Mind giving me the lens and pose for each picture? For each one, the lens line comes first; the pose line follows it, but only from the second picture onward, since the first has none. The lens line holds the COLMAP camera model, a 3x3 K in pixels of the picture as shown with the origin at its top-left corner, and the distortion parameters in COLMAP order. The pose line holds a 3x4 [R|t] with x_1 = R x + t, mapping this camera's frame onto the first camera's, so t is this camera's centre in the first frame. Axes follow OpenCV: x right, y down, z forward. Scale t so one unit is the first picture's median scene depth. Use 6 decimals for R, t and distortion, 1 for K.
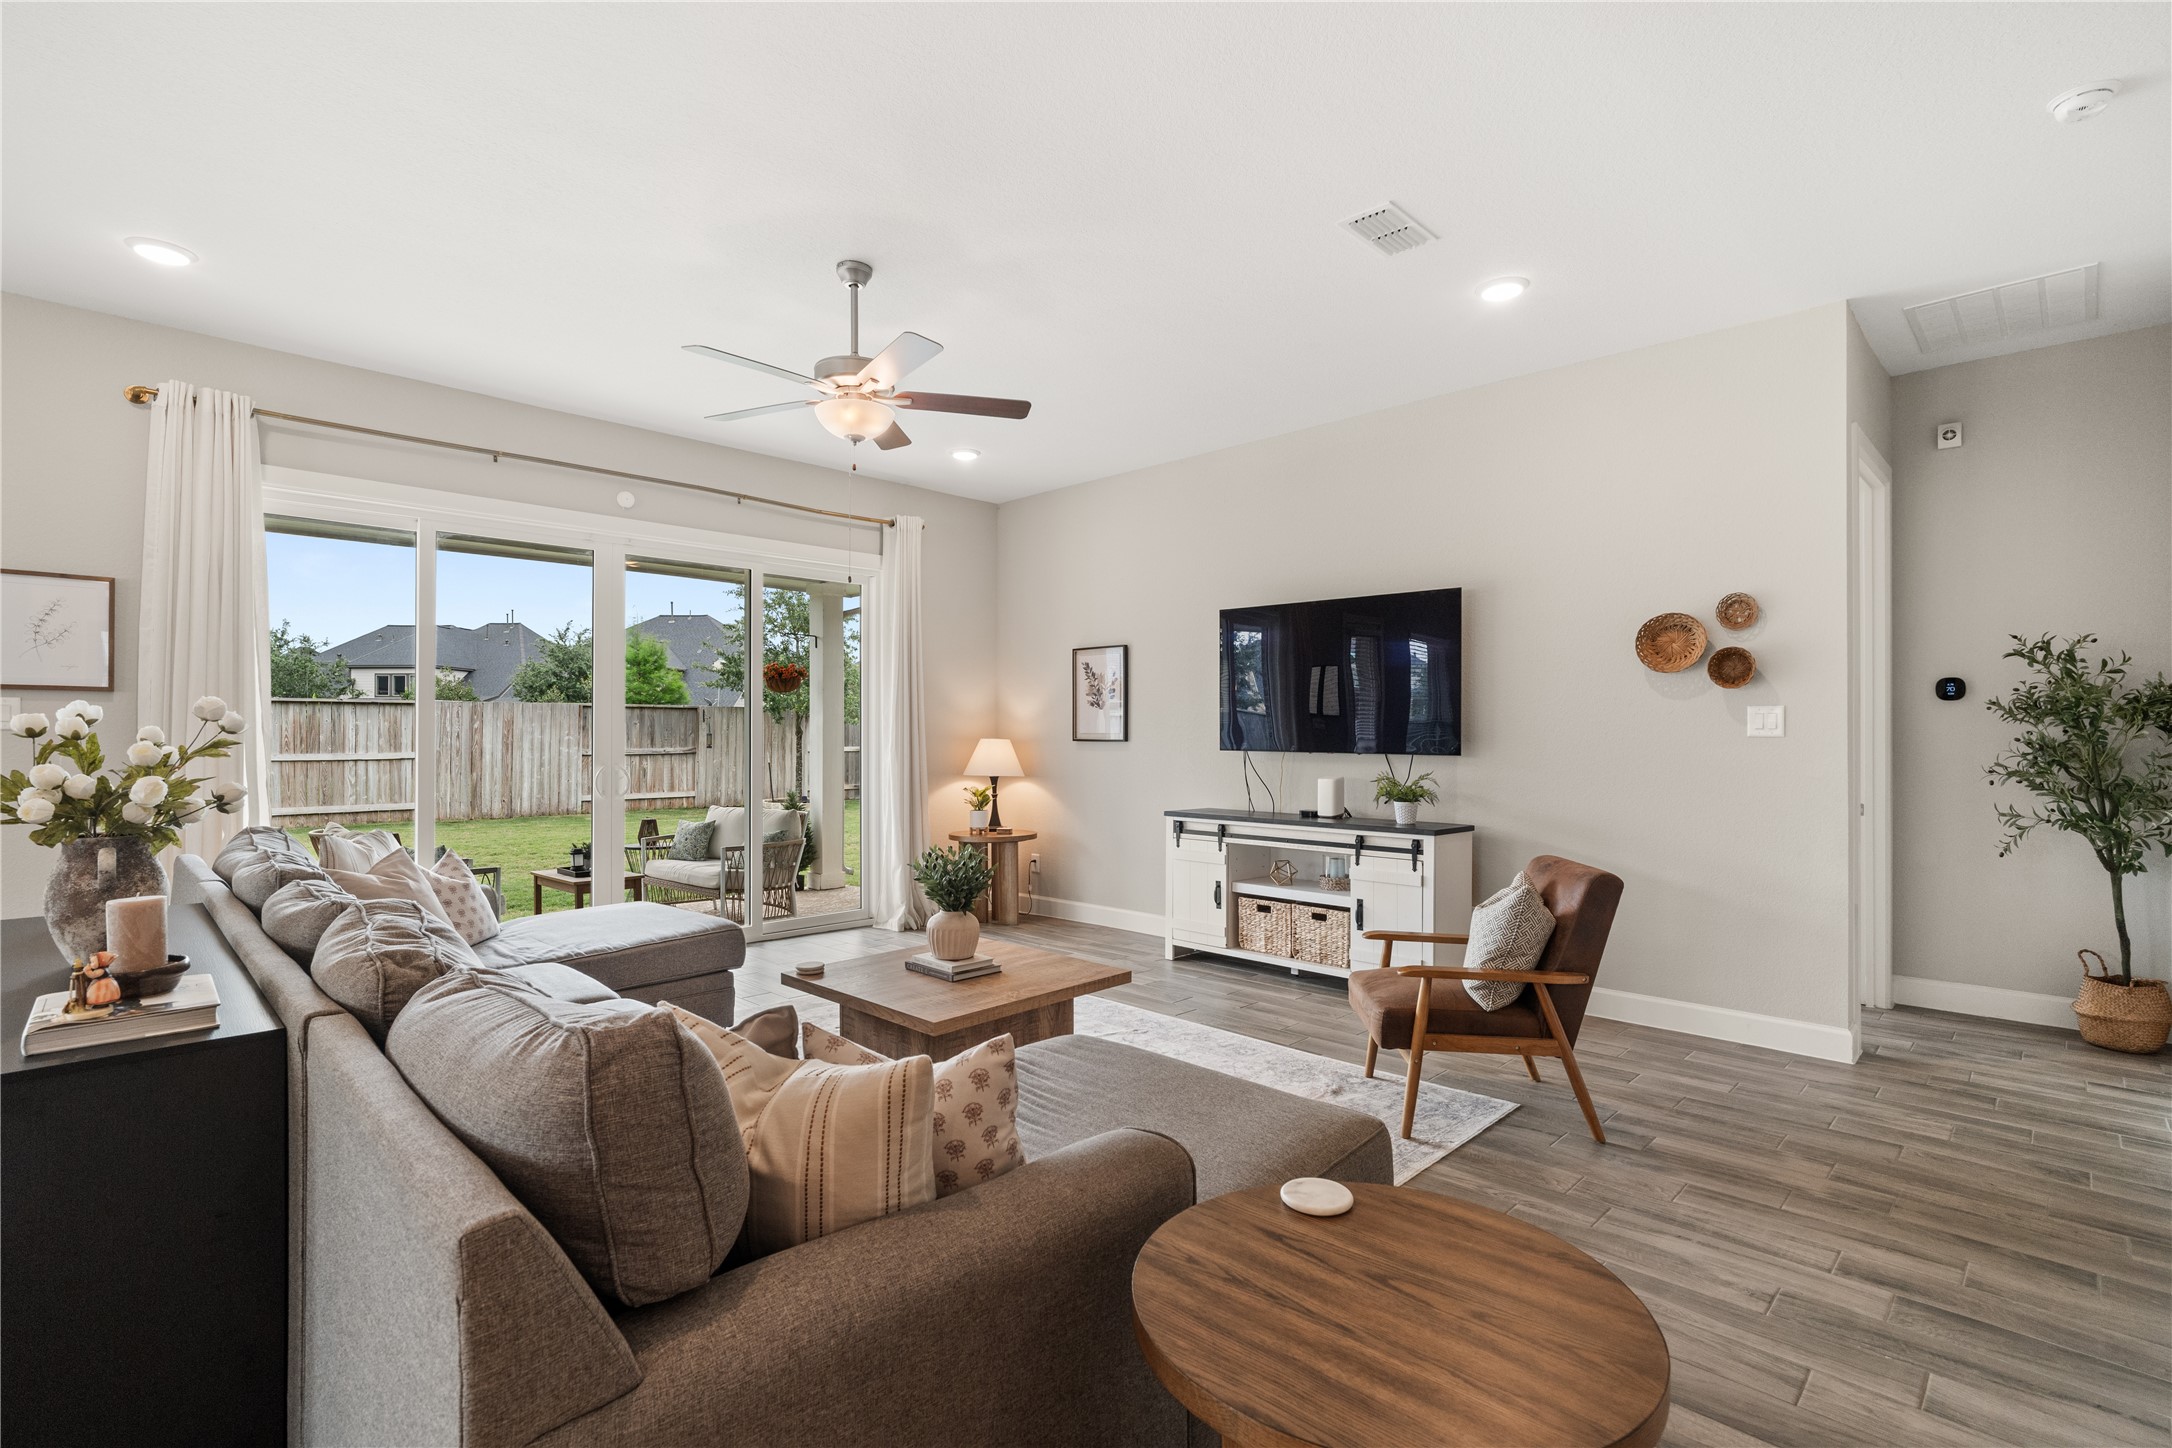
lens RADIAL K [[1020.4, 0, 1087.5], [0, 1020.4, 731.5], [0, 0, 1]] dist [-0.013180, 0.003915]
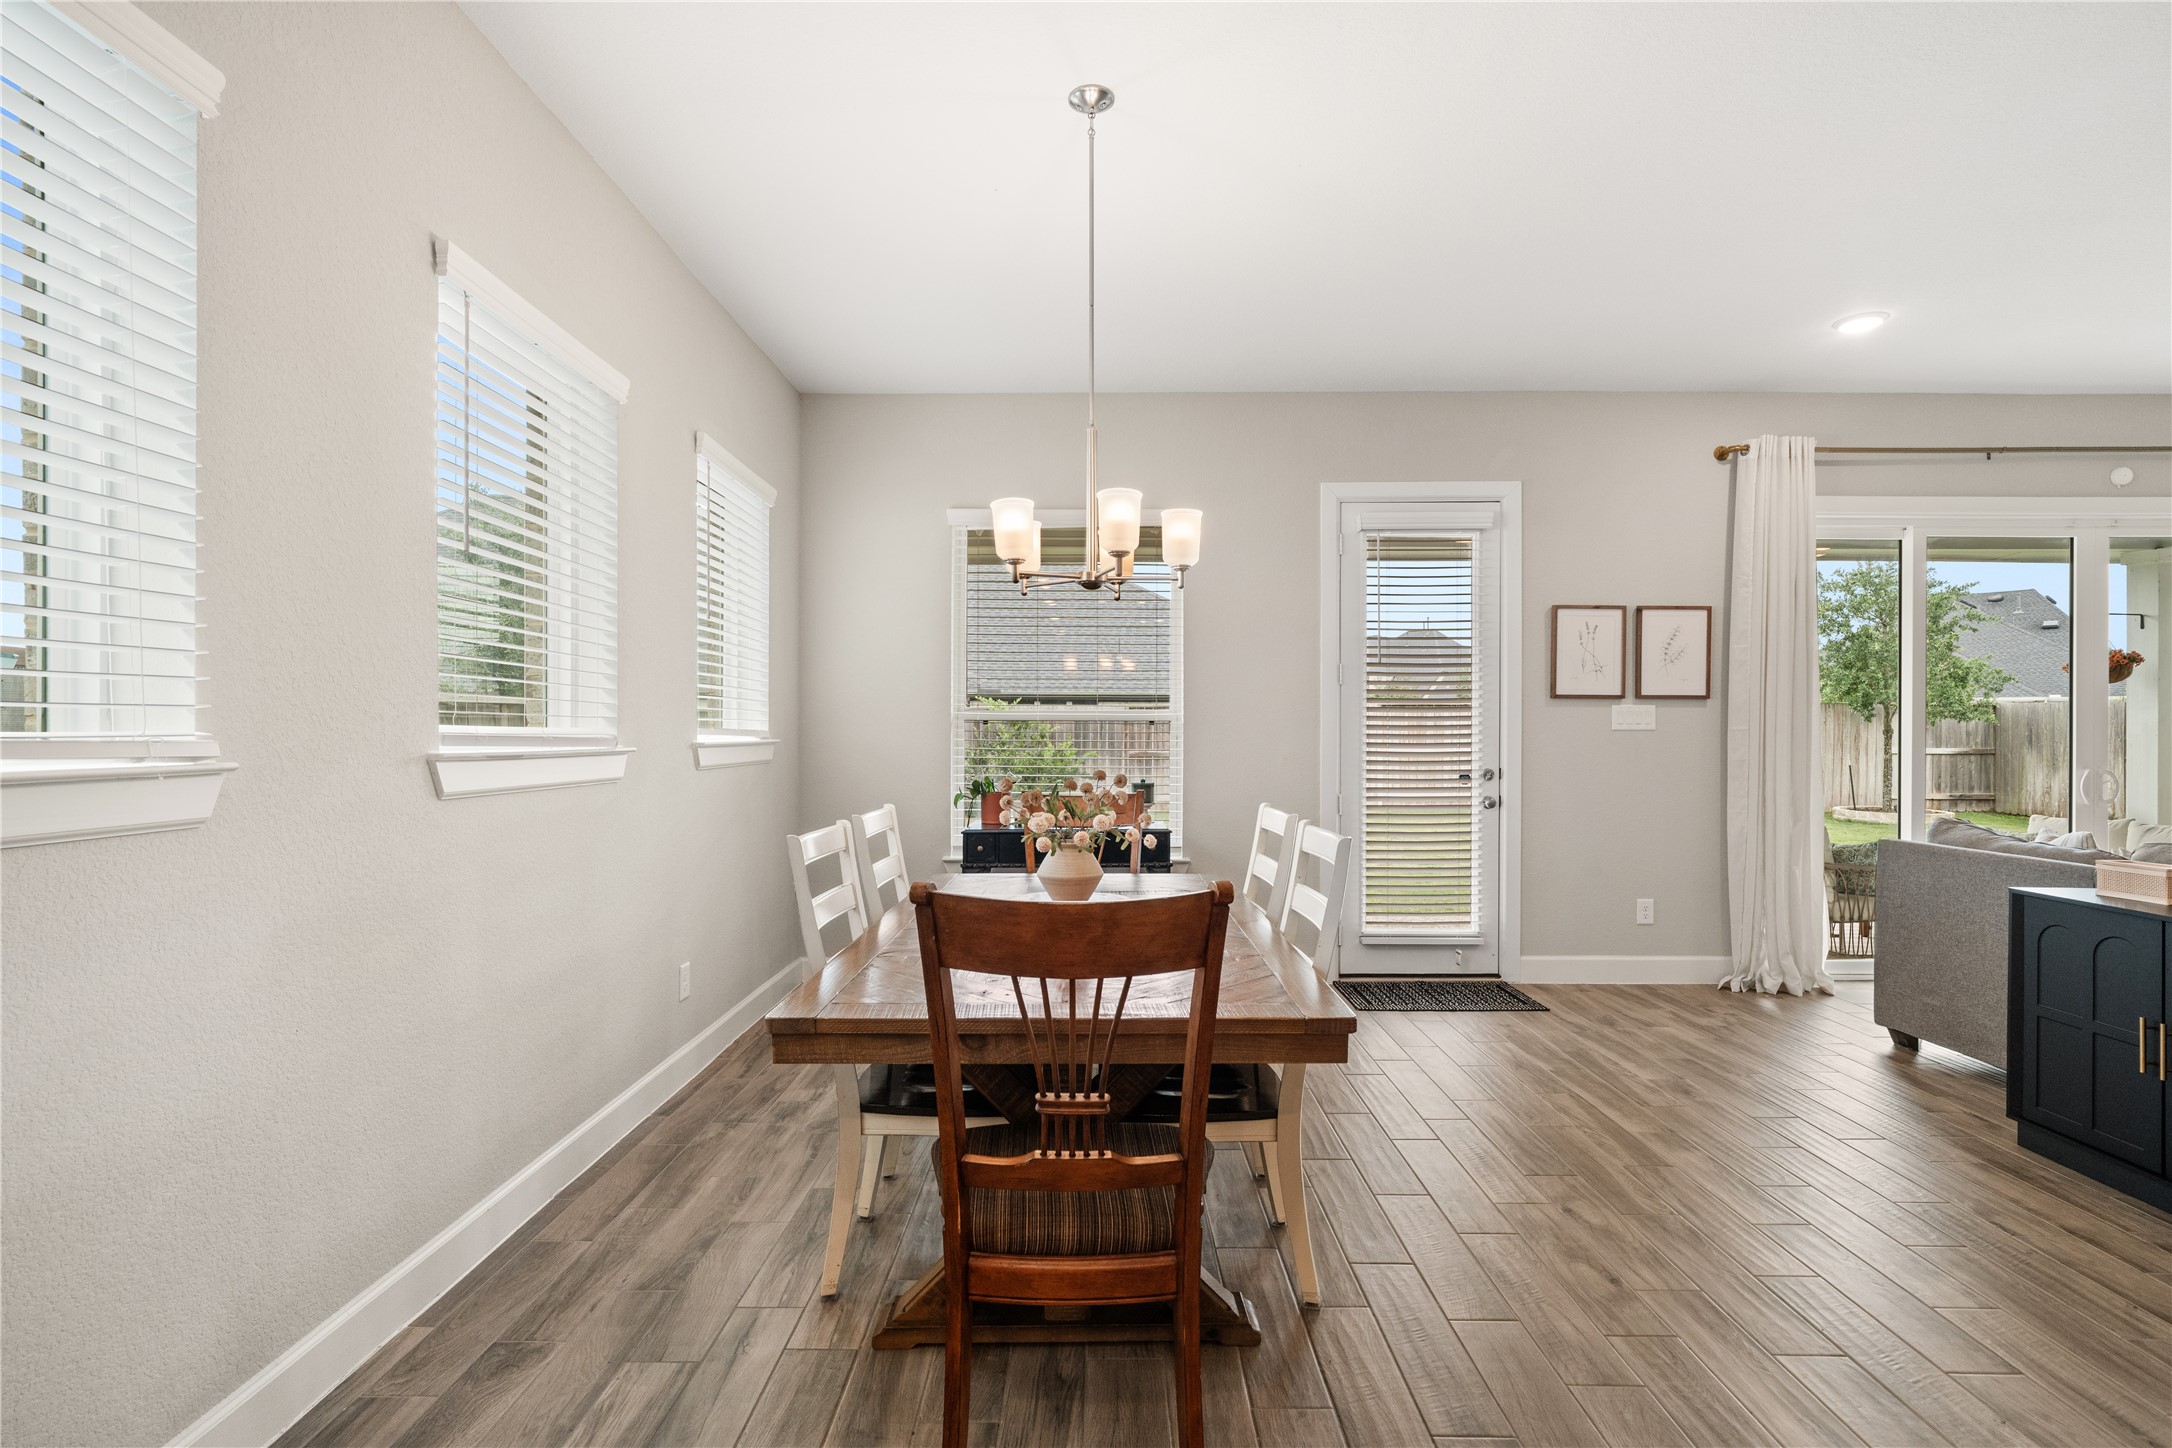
lens RADIAL K [[1020.4, 0, 1077.6], [0, 1020.4, 730.5], [0, 0, 1]] dist [-0.013180, 0.003915]
pose [[0.691141, 0.000020, -0.722720, -0.461478], [0.000637, 1.000000, 0.000637, -0.001835], [0.722720, -0.000901, 0.691141, -0.310152]]
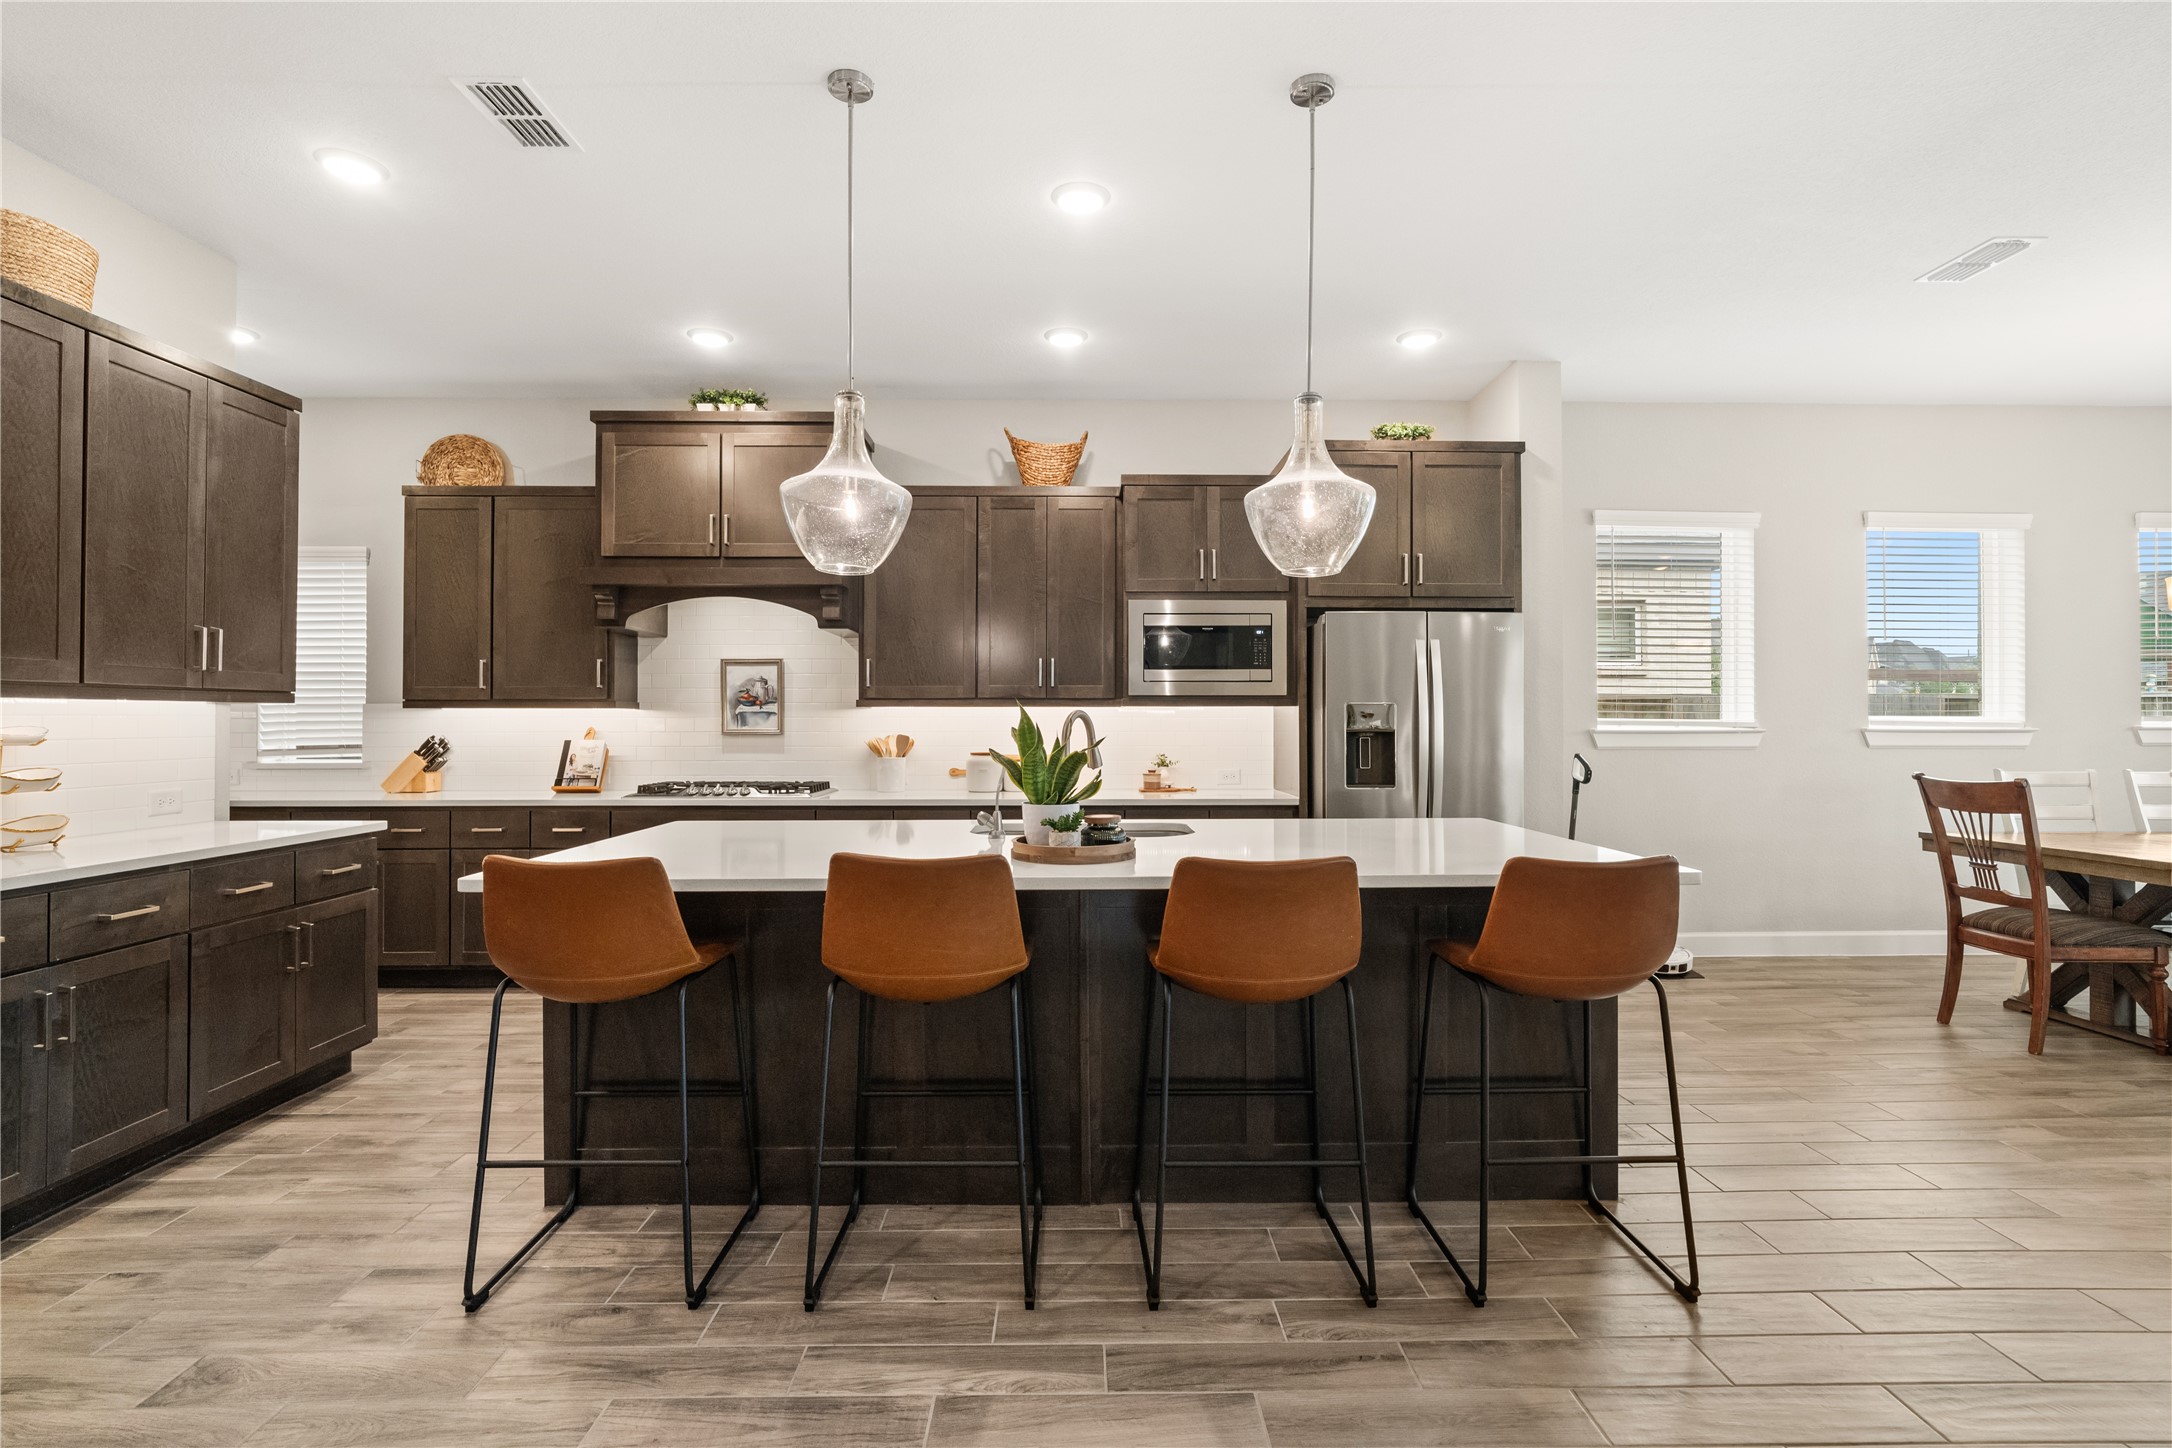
lens RADIAL K [[1020.4, 0, 1089.5], [0, 1020.4, 718.6], [0, 0, 1]] dist [-0.013180, 0.003915]
pose [[-0.703170, -0.002587, -0.711017, 0.312226], [0.002137, 0.999981, -0.005752, 0.002320], [0.711019, -0.005564, -0.703151, -0.048268]]
